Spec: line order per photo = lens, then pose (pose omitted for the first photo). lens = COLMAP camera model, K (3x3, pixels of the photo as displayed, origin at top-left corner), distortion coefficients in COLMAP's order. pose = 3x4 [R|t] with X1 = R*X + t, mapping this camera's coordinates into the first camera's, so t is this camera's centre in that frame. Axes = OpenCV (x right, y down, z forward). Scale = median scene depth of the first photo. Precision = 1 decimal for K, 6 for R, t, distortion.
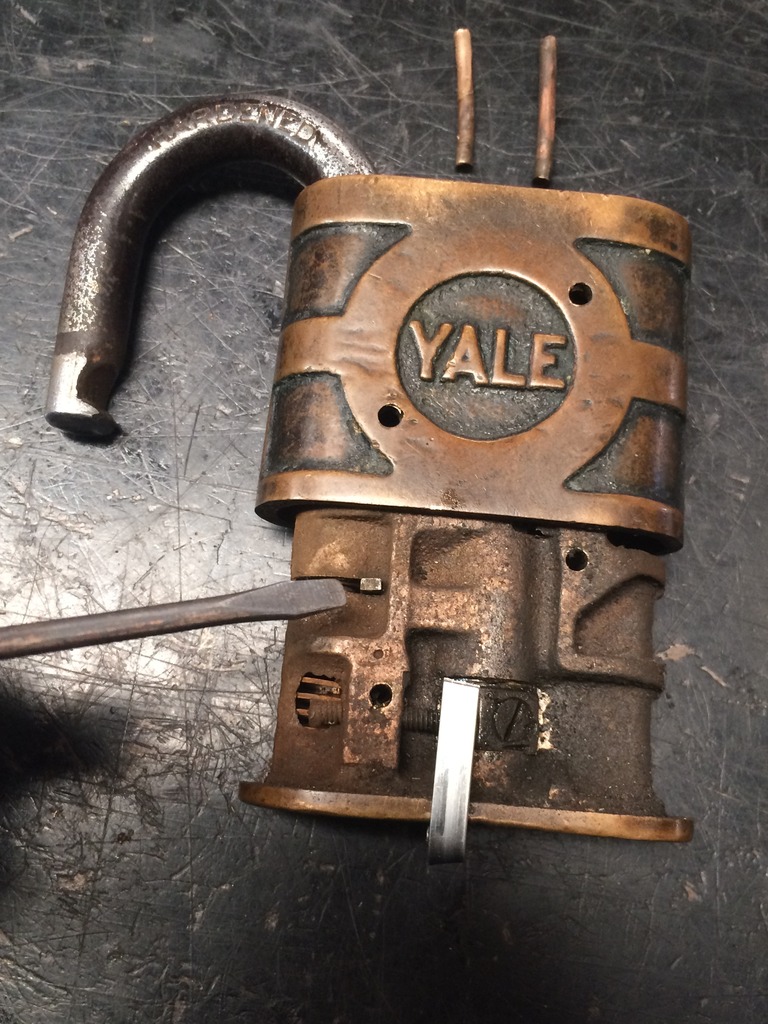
lens RADIAL K [[1099.3, 0, 384.0], [0, 1099.3, 512.0], [0, 0, 1]] dist [0.013577, -0.031557]
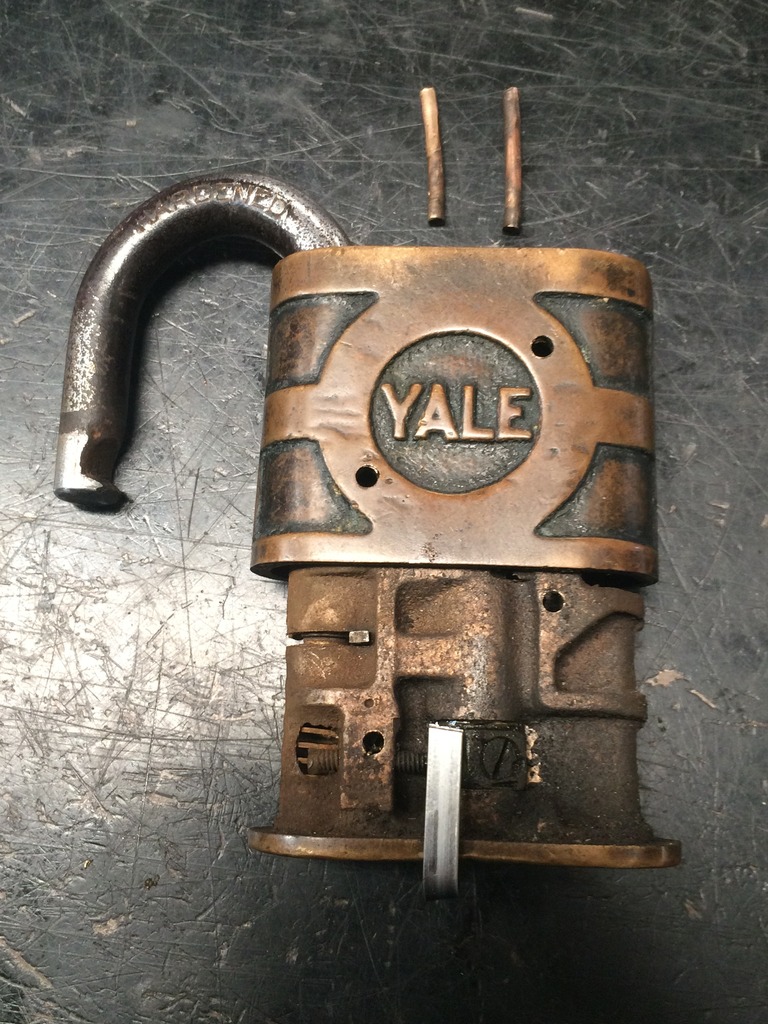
lens RADIAL K [[1099.3, 0, 384.0], [0, 1099.3, 512.0], [0, 0, 1]] dist [0.013577, -0.031557]
pose [[0.996373, -0.066105, -0.053583, 0.073824], [0.066263, 0.997802, 0.001174, -0.051936], [0.053388, -0.004720, 0.998563, -0.054883]]
